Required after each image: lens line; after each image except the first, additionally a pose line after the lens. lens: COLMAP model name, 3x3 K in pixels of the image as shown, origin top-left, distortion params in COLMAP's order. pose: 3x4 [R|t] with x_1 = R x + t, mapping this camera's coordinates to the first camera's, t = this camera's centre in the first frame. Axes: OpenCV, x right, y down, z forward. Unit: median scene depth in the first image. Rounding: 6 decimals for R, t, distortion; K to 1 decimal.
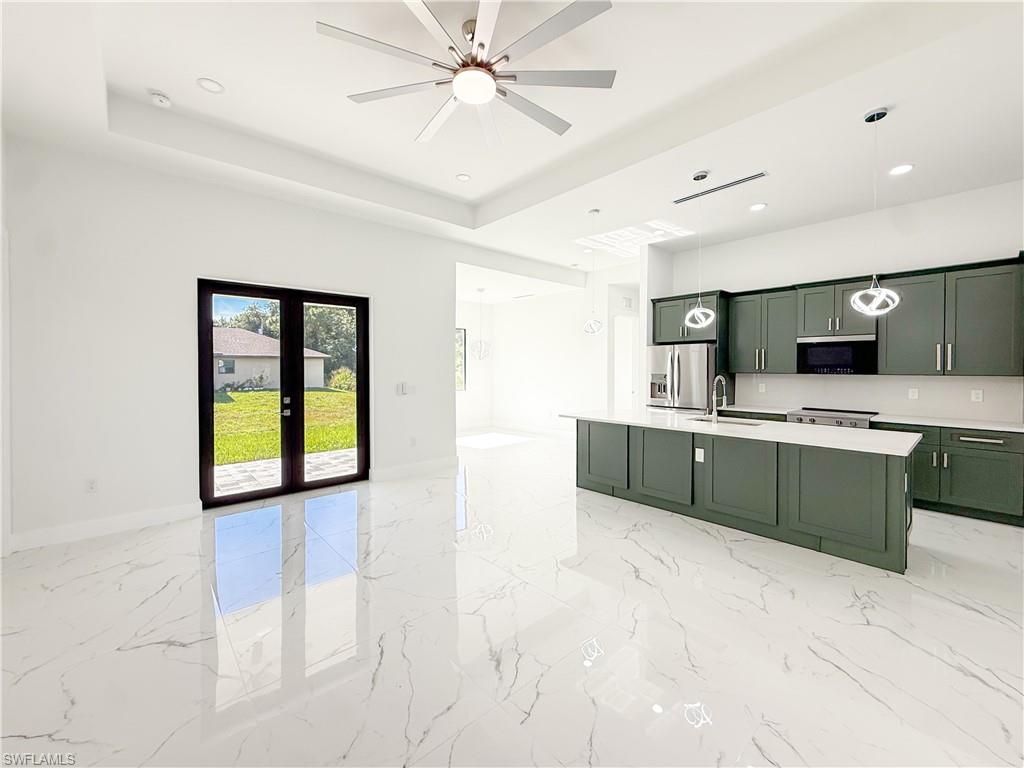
lens RADIAL K [[419.3, 0, 529.8], [0, 419.3, 375.3], [0, 0, 1]] dist [0.002942, -0.000014]
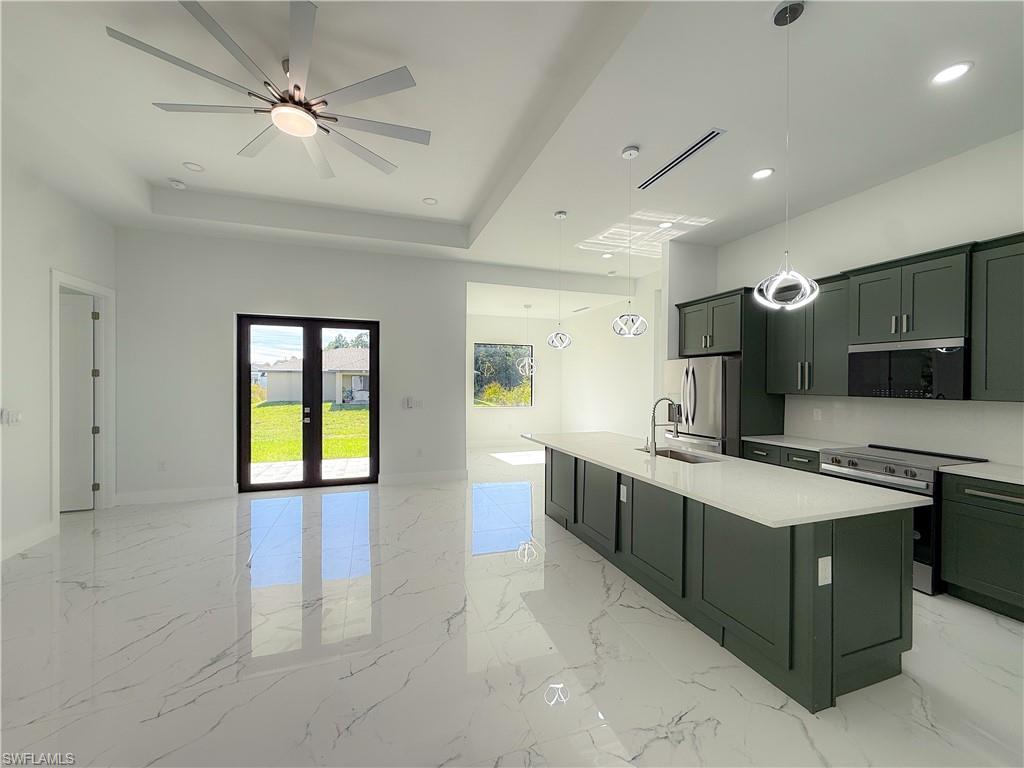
lens RADIAL K [[419.3, 0, 520.7], [0, 419.3, 385.3], [0, 0, 1]] dist [0.002942, -0.000014]
pose [[0.914422, 0.009366, -0.404653, 0.429672], [-0.014843, 0.999836, -0.010400, -0.006667], [0.404489, 0.015516, 0.914411, 0.133794]]
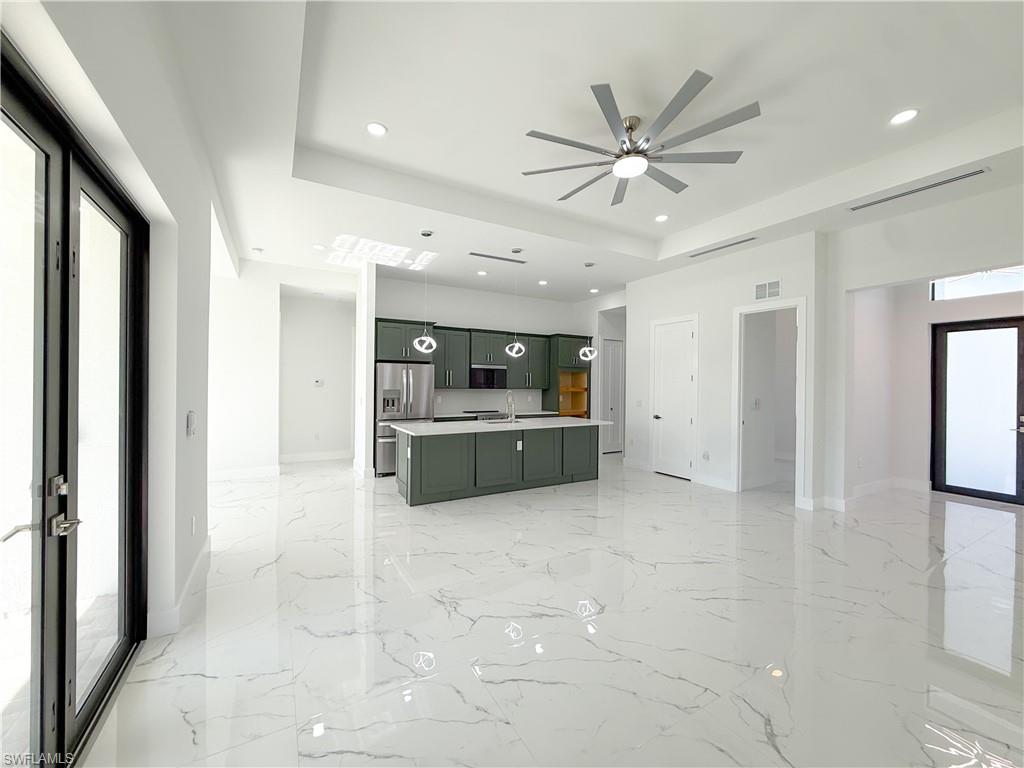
lens RADIAL K [[419.3, 0, 487.7], [0, 419.3, 386.6], [0, 0, 1]] dist [0.002942, -0.000014]
pose [[0.237656, 0.002063, 0.971347, -0.794228], [0.012527, 0.999908, -0.005188, -0.002281], [-0.971269, 0.013402, 0.237608, 0.604278]]
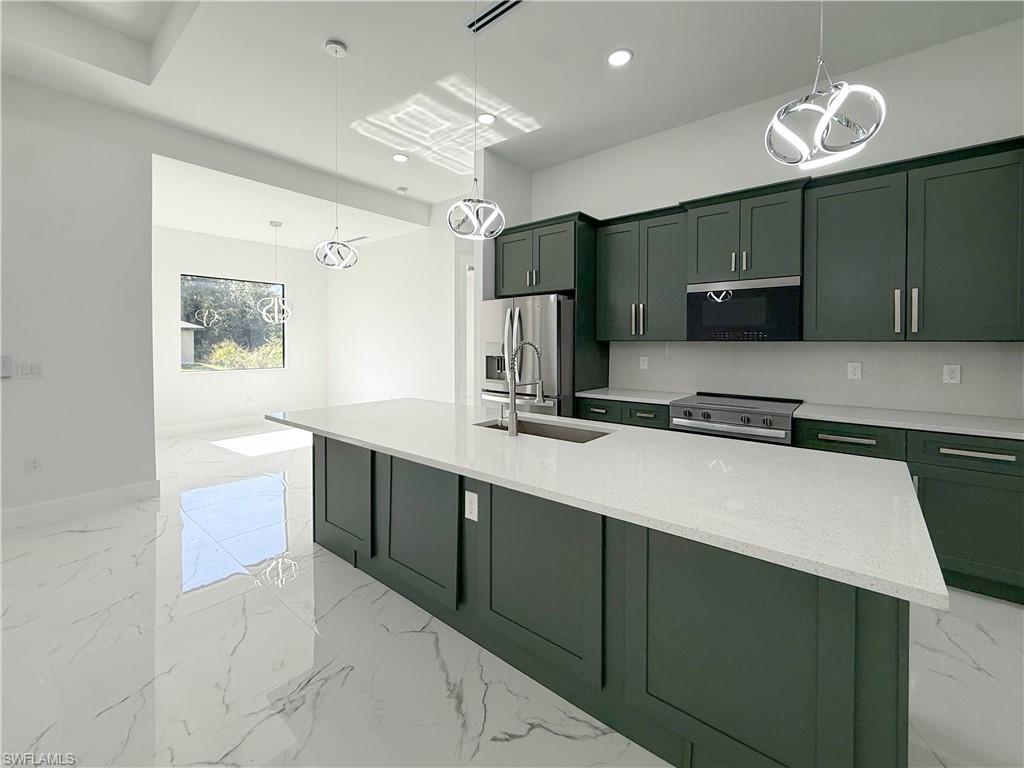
lens RADIAL K [[419.3, 0, 522.7], [0, 419.3, 349.5], [0, 0, 1]] dist [0.002942, -0.000014]
pose [[0.991641, -0.001221, 0.129023, 0.313319], [0.001465, 0.999997, -0.001796, 0.010624], [-0.129021, 0.001970, 0.991640, 0.407187]]
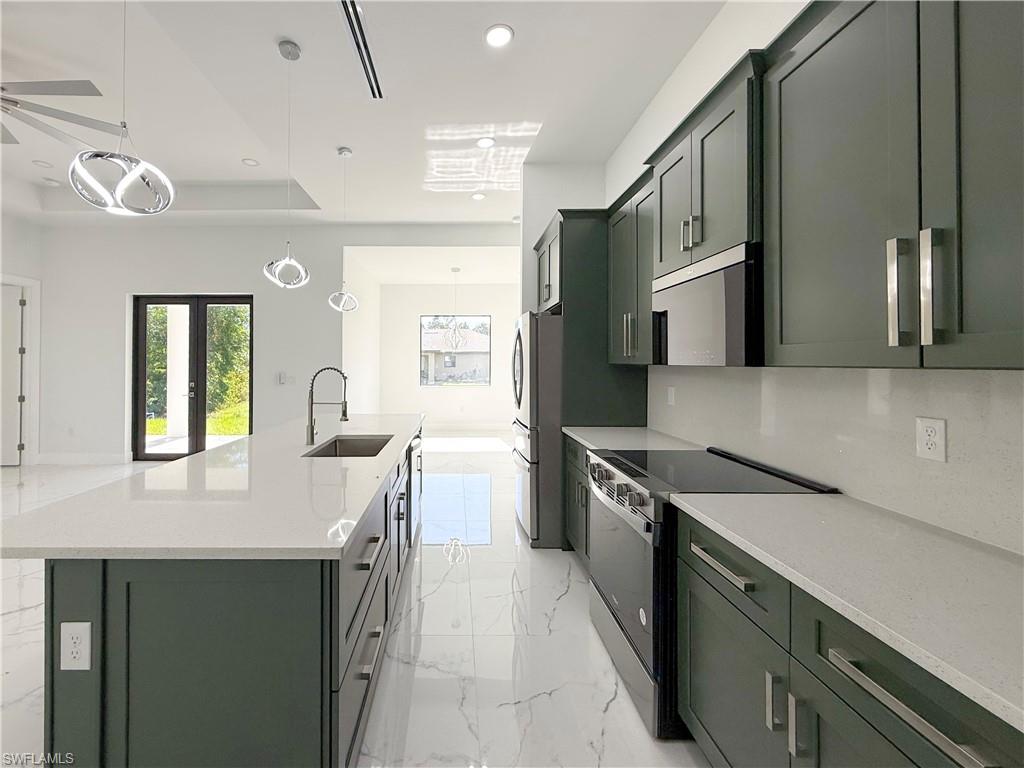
lens RADIAL K [[445.9, 0, 459.6], [0, 445.9, 356.5], [0, 0, 1]] dist [-0.000550, -0.000156]
pose [[0.719190, -0.009833, -0.694744, 0.831023], [-0.013367, 0.999519, -0.027983, 0.003125], [0.694685, 0.029411, 0.718713, 0.552035]]
